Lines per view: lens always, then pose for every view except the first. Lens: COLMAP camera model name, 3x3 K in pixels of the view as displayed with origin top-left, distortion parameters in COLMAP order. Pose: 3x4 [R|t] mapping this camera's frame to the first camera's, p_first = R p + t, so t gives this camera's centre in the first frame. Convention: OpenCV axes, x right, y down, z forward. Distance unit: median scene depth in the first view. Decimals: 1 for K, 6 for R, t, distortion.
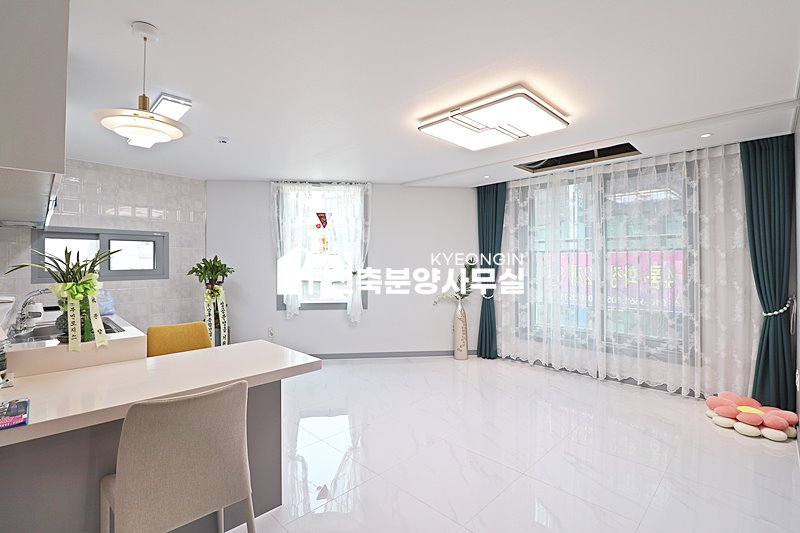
lens RADIAL K [[371.9, 0, 396.9], [0, 371.9, 261.7], [0, 0, 1]] dist [-0.017225, -0.006333]
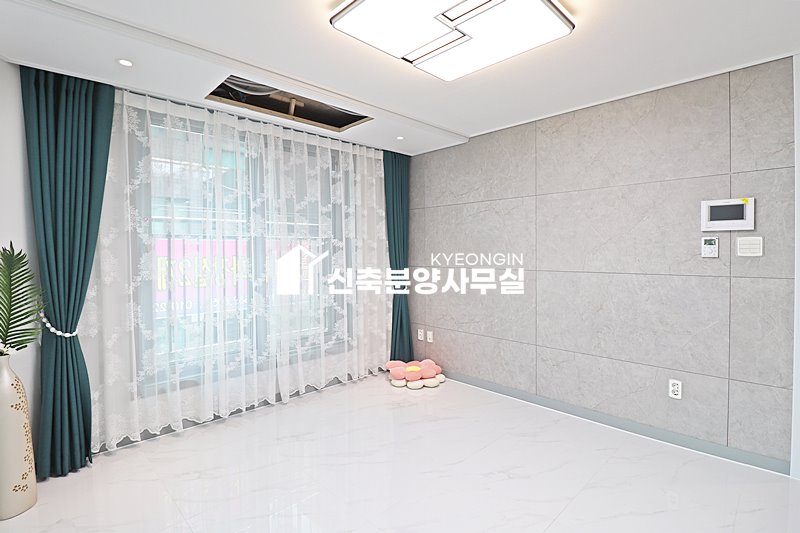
lens RADIAL K [[384.4, 0, 406.2], [0, 384.4, 261.3], [0, 0, 1]] dist [-0.019490, -0.001039]
pose [[-0.013546, -0.024648, 0.999604, -0.238507], [0.006683, 0.999672, 0.024740, 0.002142], [-0.999886, 0.007016, -0.013377, 0.708913]]
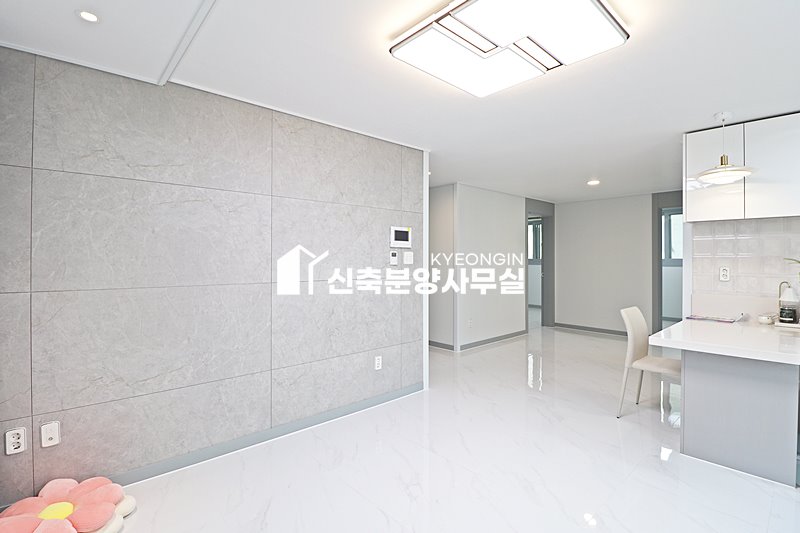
lens RADIAL K [[371.9, 0, 403.0], [0, 371.9, 260.2], [0, 0, 1]] dist [-0.017225, -0.006333]
pose [[-0.999468, -0.002747, 0.032503, 0.279424], [-0.002575, 0.999983, 0.005322, -0.001558], [-0.032517, 0.005235, -0.999457, 1.069886]]
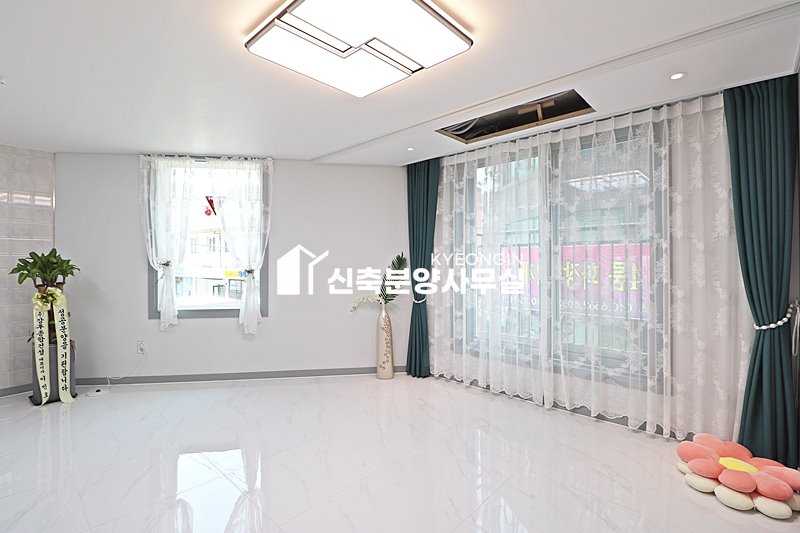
lens RADIAL K [[371.9, 0, 399.7], [0, 371.9, 262.9], [0, 0, 1]] dist [-0.017225, -0.006333]
pose [[0.998898, 0.000025, 0.046933, 0.194443], [-0.000248, 0.999989, 0.004747, 0.009727], [-0.046933, -0.004753, 0.998887, 0.223921]]
